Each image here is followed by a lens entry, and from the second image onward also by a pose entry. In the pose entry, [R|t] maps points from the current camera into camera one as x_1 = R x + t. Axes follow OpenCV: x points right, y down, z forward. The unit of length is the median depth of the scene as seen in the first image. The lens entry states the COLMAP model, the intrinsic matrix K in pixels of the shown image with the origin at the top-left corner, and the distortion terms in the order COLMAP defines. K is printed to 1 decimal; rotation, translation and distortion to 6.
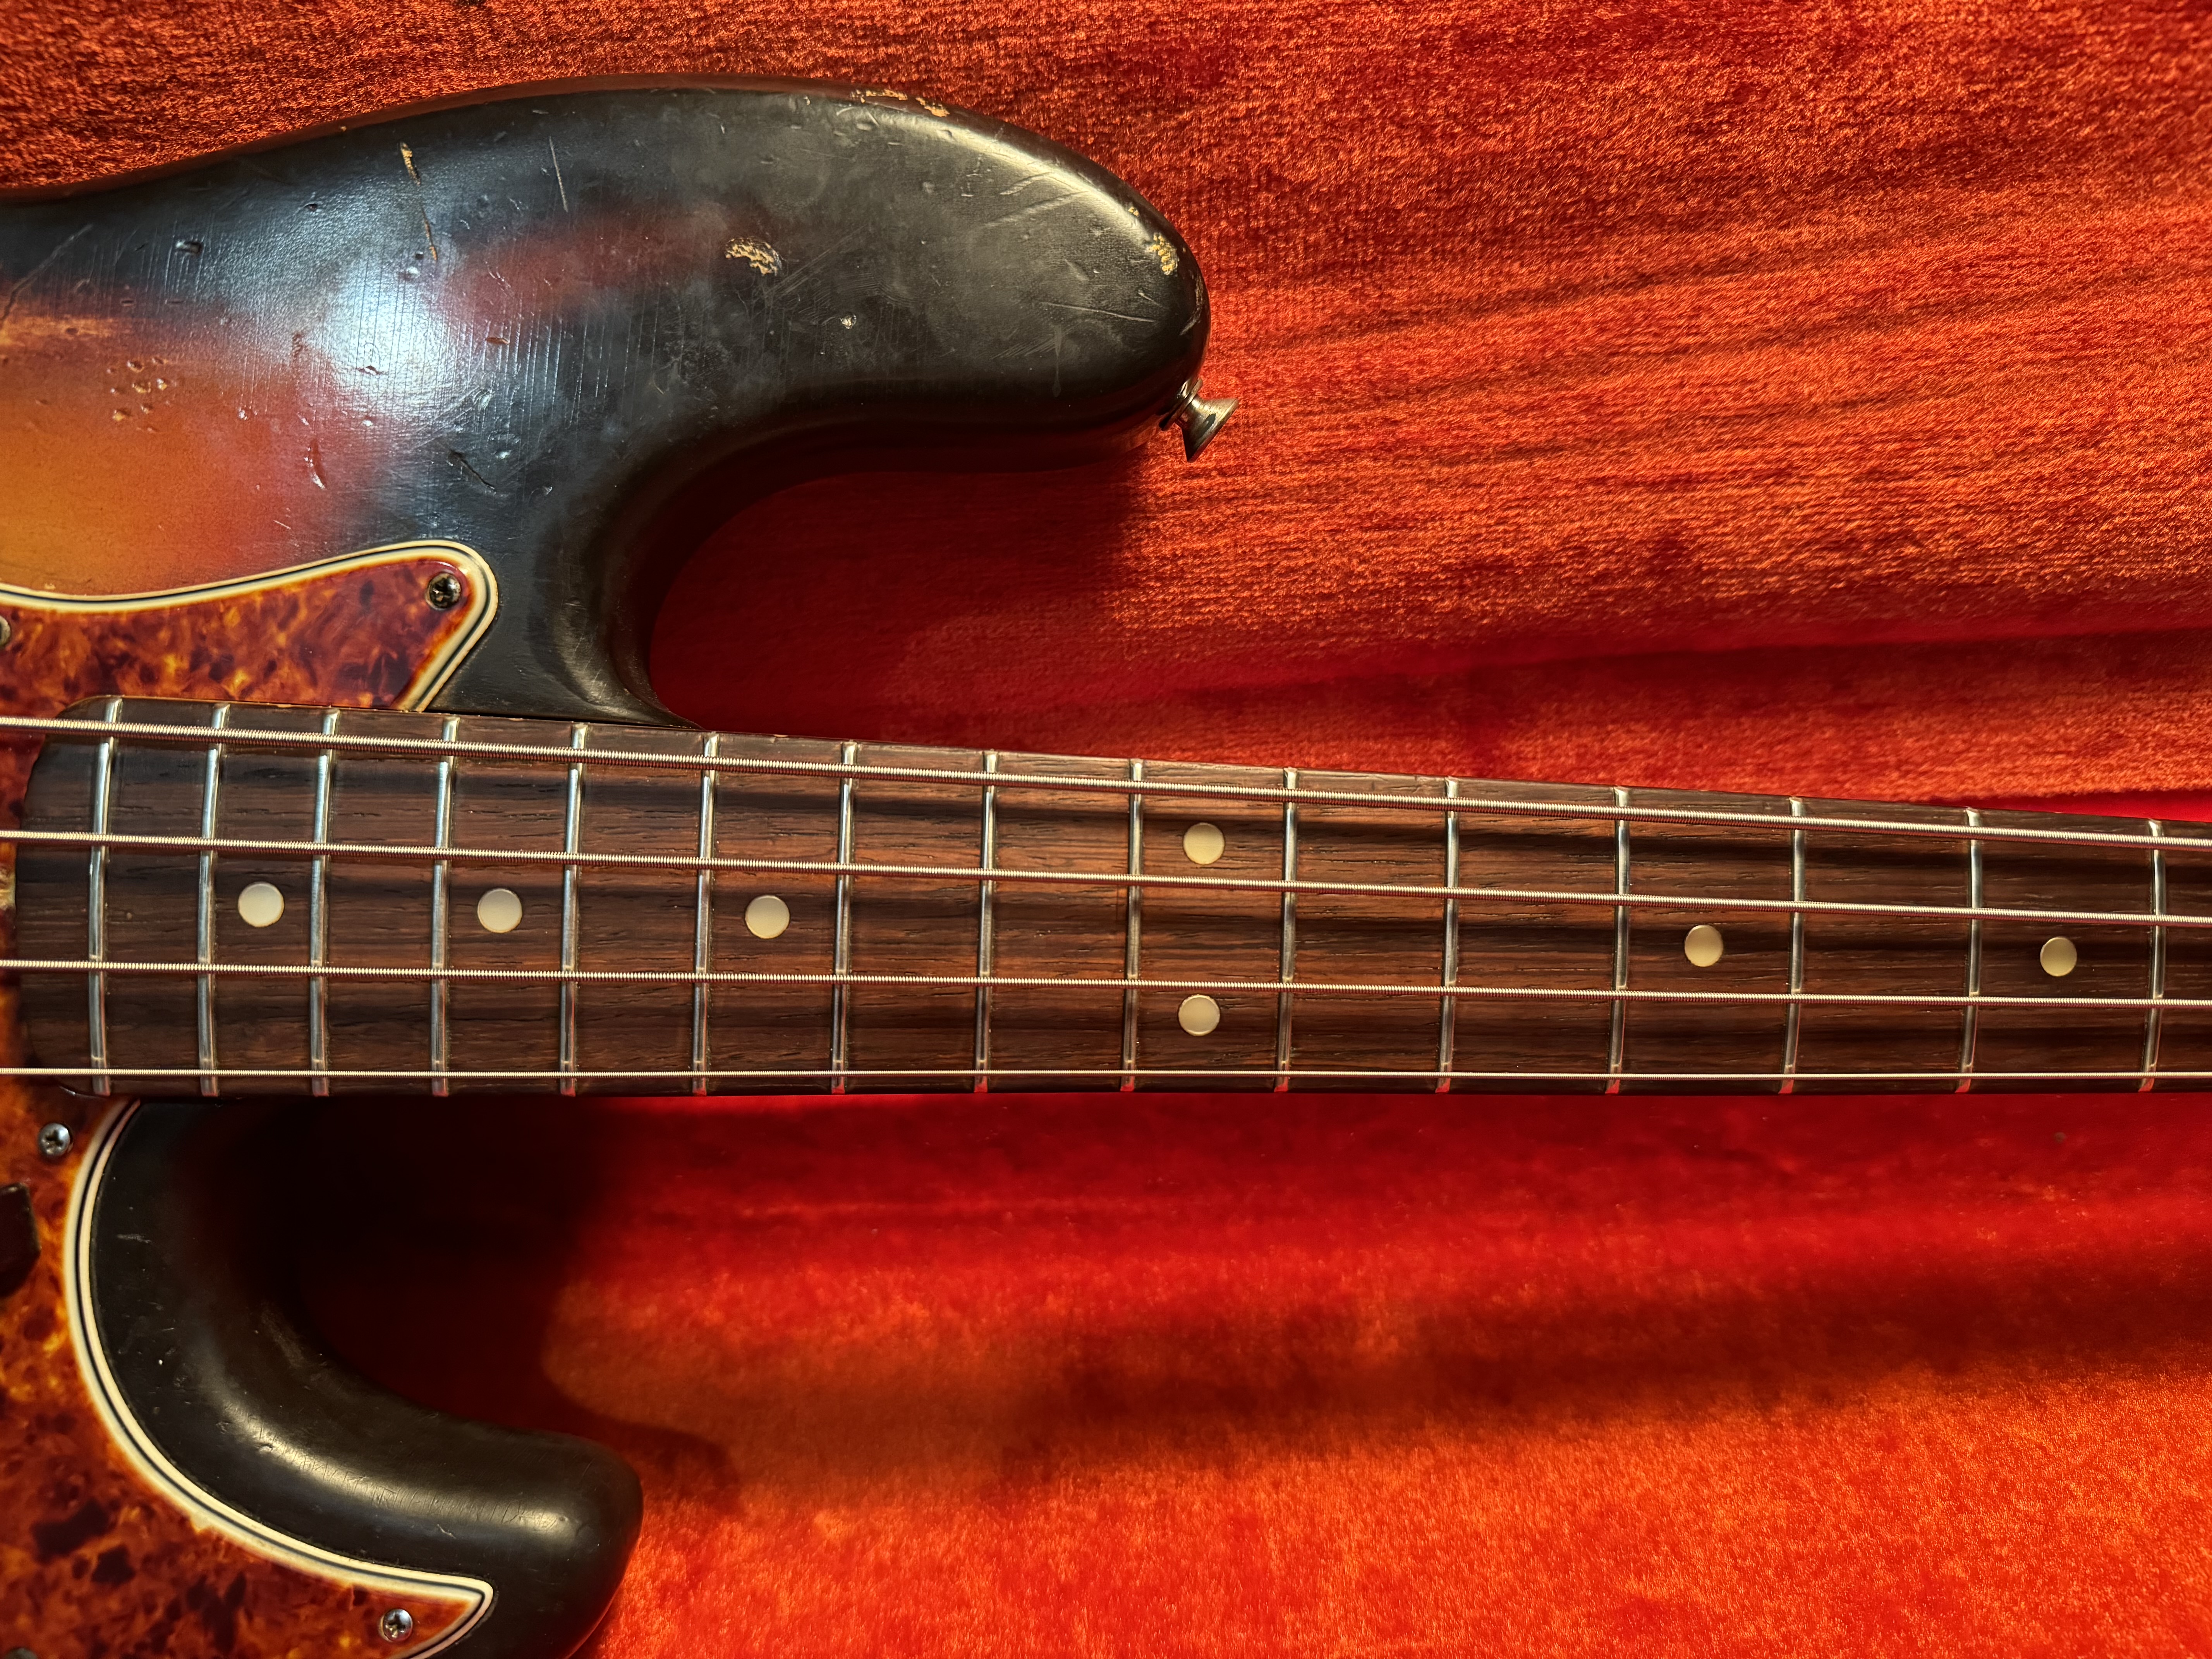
lens RADIAL K [[1559.2, 0, 1107.2], [0, 1559.2, 832.5], [0, 0, 1]] dist [0.039957, -0.058717]
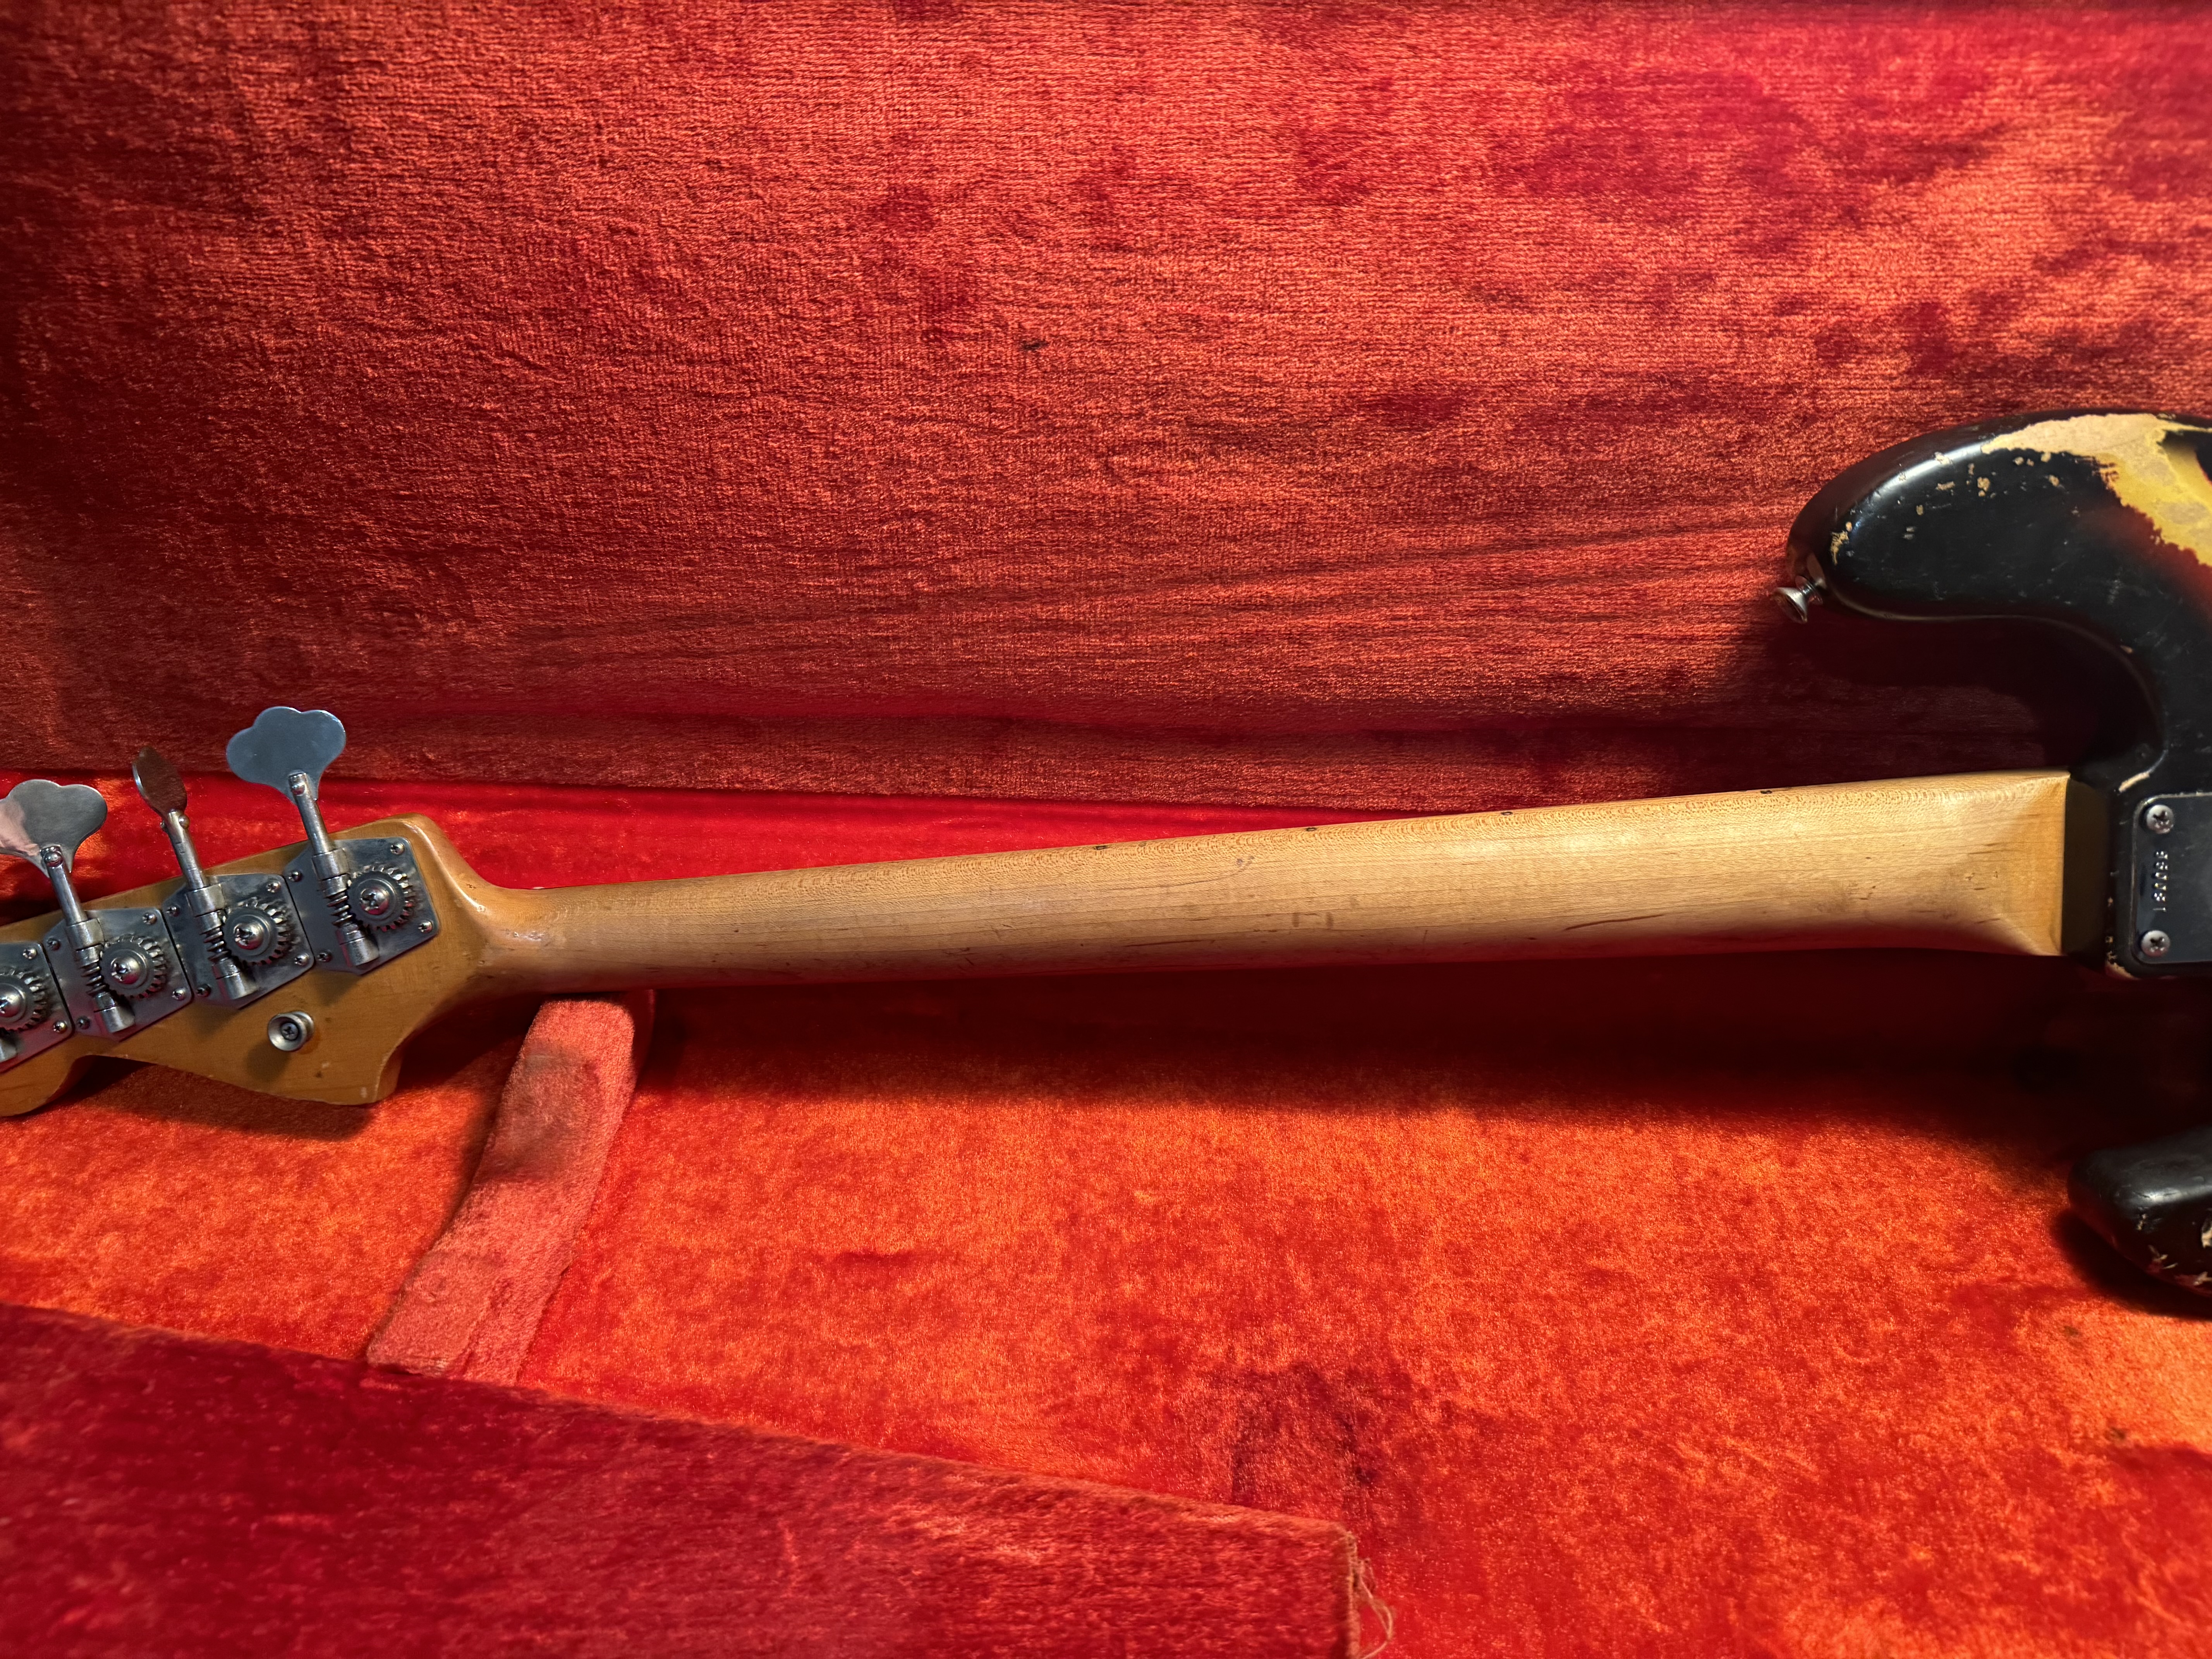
lens RADIAL K [[1559.2, 0, 1059.6], [0, 1559.2, 819.6], [0, 0, 1]] dist [0.039957, -0.058717]
pose [[0.997810, 0.066134, -0.000806, -0.329201], [-0.065655, 0.991911, 0.108639, -0.192672], [0.007984, -0.108348, 0.994081, -0.786730]]
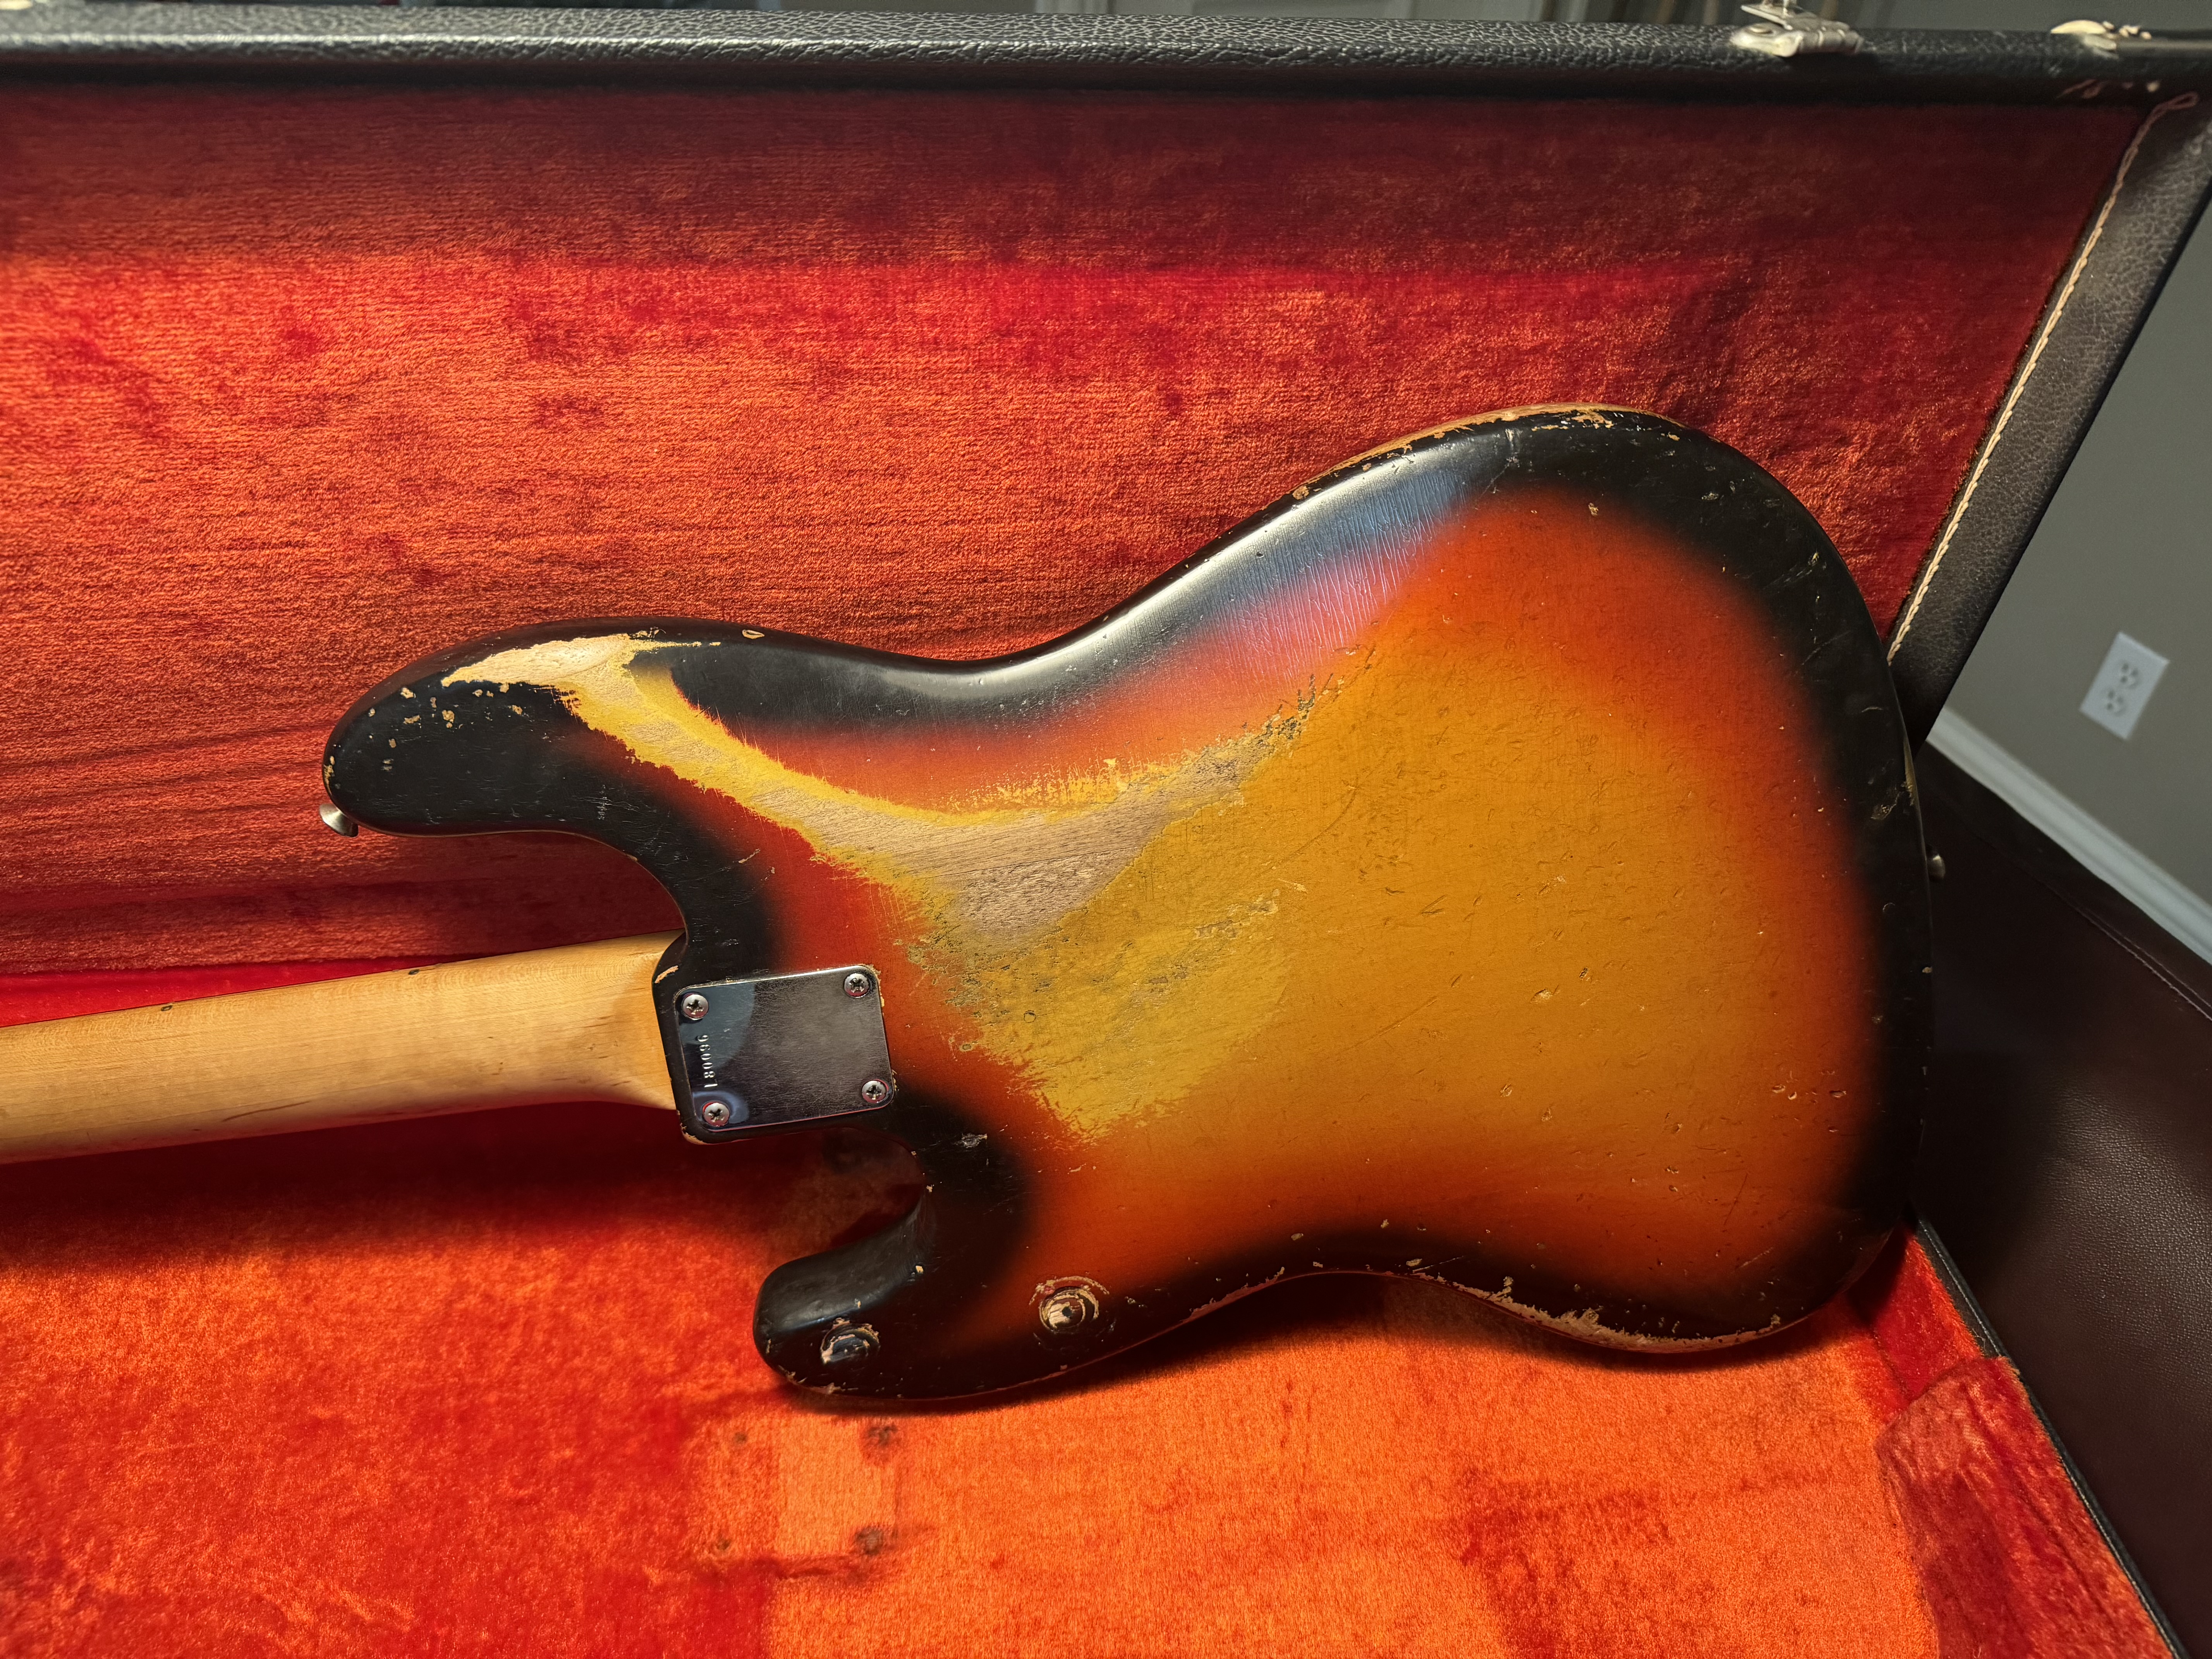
lens RADIAL K [[1559.2, 0, 1144.8], [0, 1559.2, 821.2], [0, 0, 1]] dist [0.039957, -0.058717]
pose [[0.985233, -0.013957, 0.170652, 1.061244], [-0.026505, 0.972226, 0.232537, -0.730488], [-0.169158, -0.233626, 0.957499, -0.881540]]
